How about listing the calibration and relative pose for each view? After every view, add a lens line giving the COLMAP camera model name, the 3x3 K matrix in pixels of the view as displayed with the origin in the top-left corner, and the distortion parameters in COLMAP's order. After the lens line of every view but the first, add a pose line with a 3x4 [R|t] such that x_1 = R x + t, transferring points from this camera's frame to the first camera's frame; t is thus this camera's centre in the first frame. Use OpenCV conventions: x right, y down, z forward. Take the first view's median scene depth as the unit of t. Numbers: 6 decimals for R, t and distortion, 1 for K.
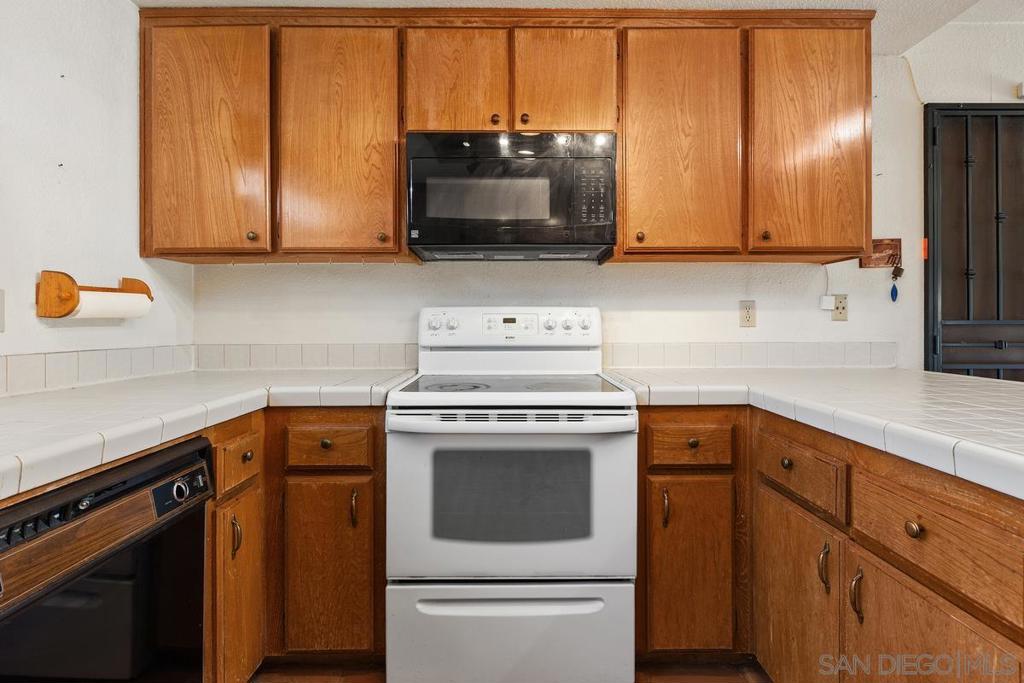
lens RADIAL K [[501.0, 0, 514.7], [0, 501.0, 322.4], [0, 0, 1]] dist [-0.004140, -0.000659]
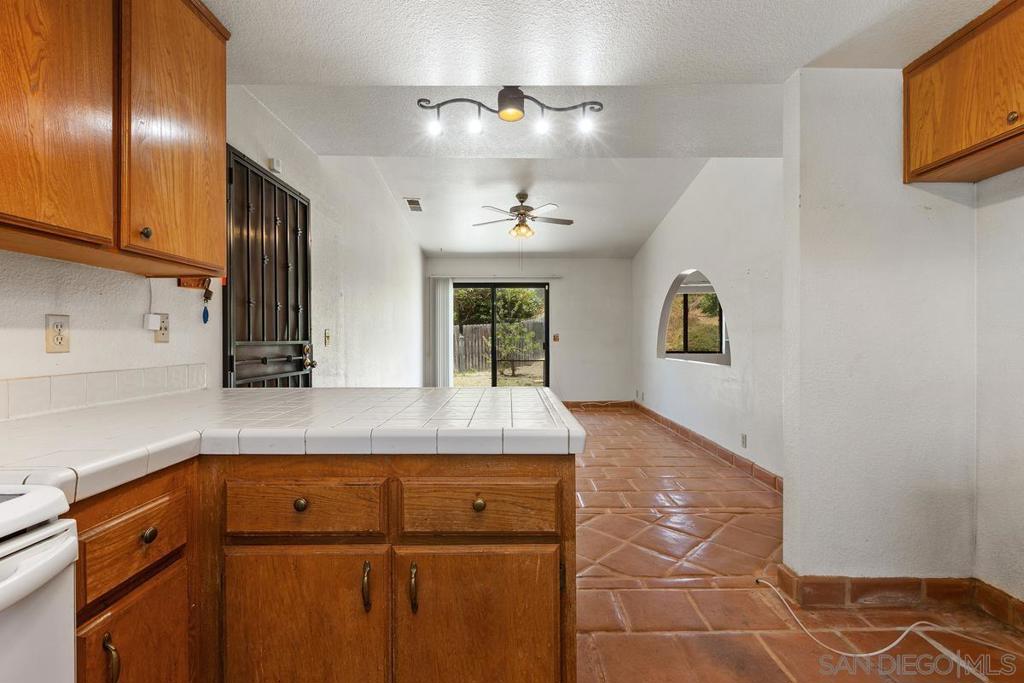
lens RADIAL K [[453.5, 0, 510.6], [0, 453.5, 338.4], [0, 0, 1]] dist [-0.000087, 0.000481]
pose [[0.005545, 0.001384, 0.999984, -0.188918], [0.002658, 0.999995, -0.001398, -0.009786], [-0.999981, 0.002666, 0.005542, 0.437610]]
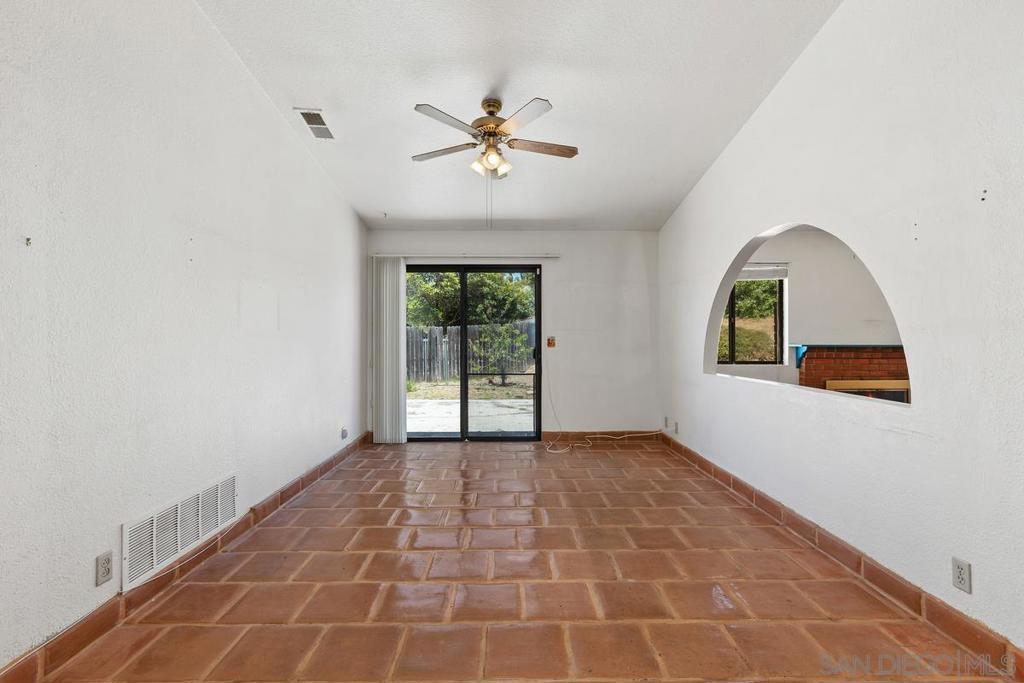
lens RADIAL K [[451.0, 0, 512.0], [0, 451.0, 341.5], [0, 0, 1]] dist [-0.000703, 0.000100]
pose [[-0.001729, -0.000387, 0.999998, 0.959040], [0.001632, 0.999999, 0.000390, -0.025434], [-0.999997, 0.001632, -0.001729, 0.311296]]
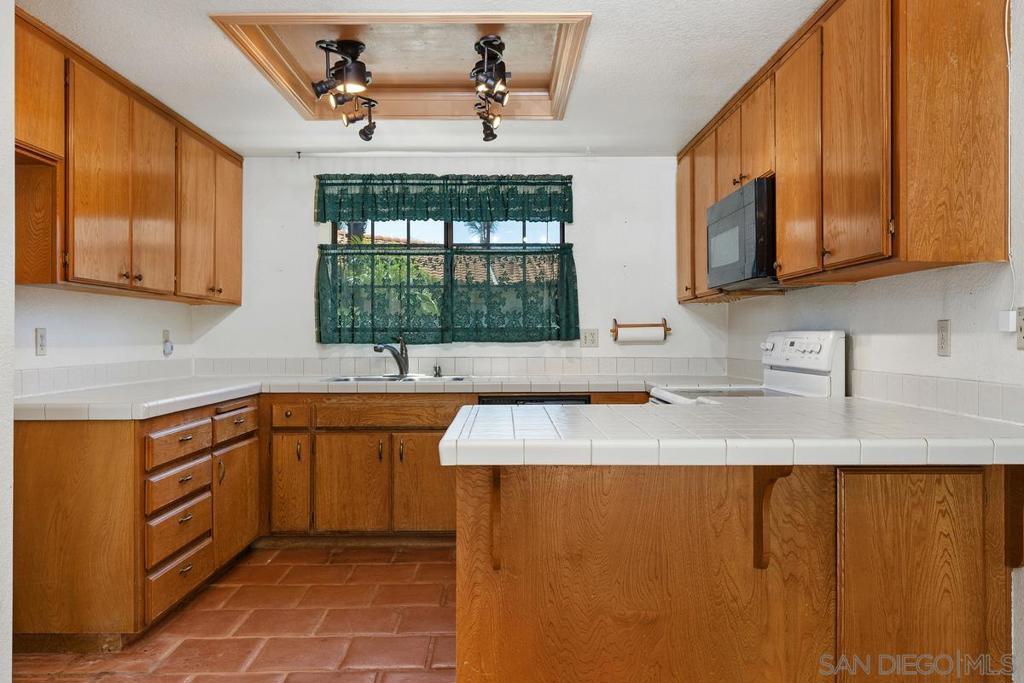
lens RADIAL K [[785.8, 0, 515.3], [0, 785.8, 330.2], [0, 0, 1]] dist [0.006873, 0.000279]
pose [[0.001401, -0.006718, -0.999976, 1.901737], [0.001382, 0.999976, -0.006716, -0.025615], [0.999998, -0.001373, 0.001411, 0.446312]]
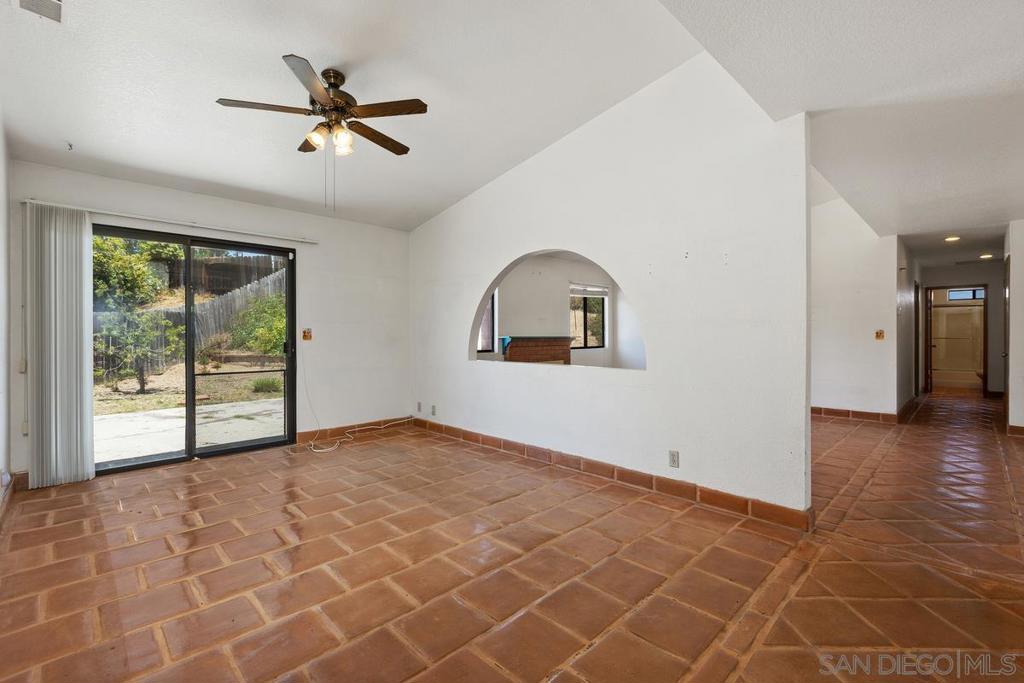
lens RADIAL K [[451.0, 0, 512.0], [0, 451.0, 341.5], [0, 0, 1]] dist [-0.000703, 0.000100]
pose [[-0.697529, -0.009187, 0.716498, 1.090330], [0.002268, 0.999884, 0.015029, -0.017057], [-0.716553, 0.012109, -0.697427, 1.016195]]
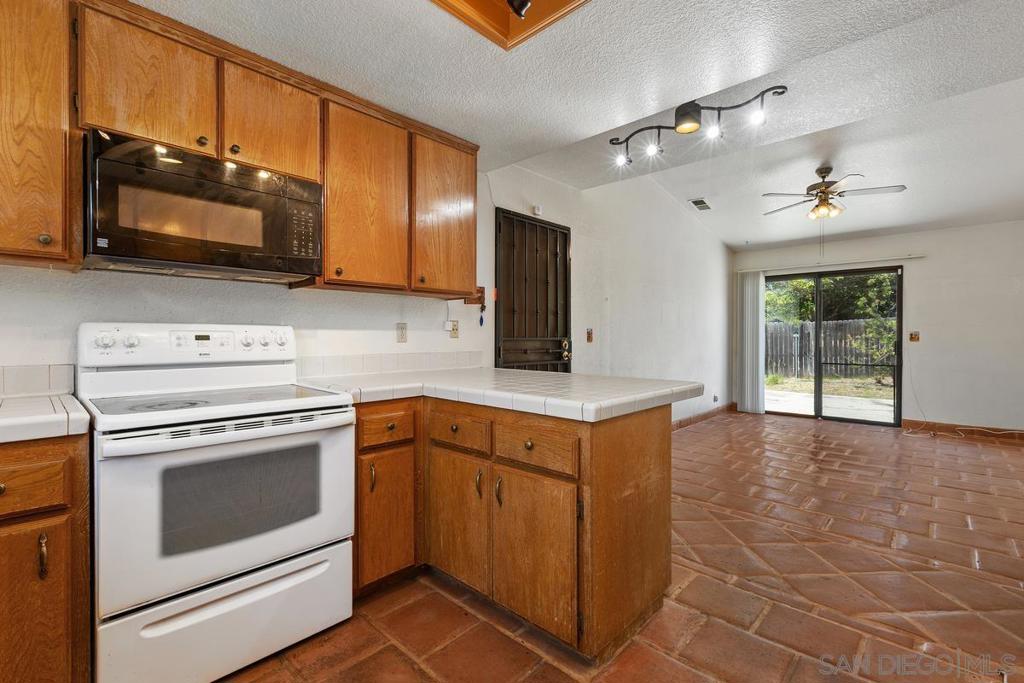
lens RADIAL K [[453.5, 0, 510.6], [0, 453.5, 338.4], [0, 0, 1]] dist [-0.000087, 0.000481]
pose [[0.695216, 0.000109, 0.718801, -0.265745], [-0.003787, 0.999987, 0.003510, -0.008609], [-0.718791, -0.005163, 0.695207, -0.098585]]
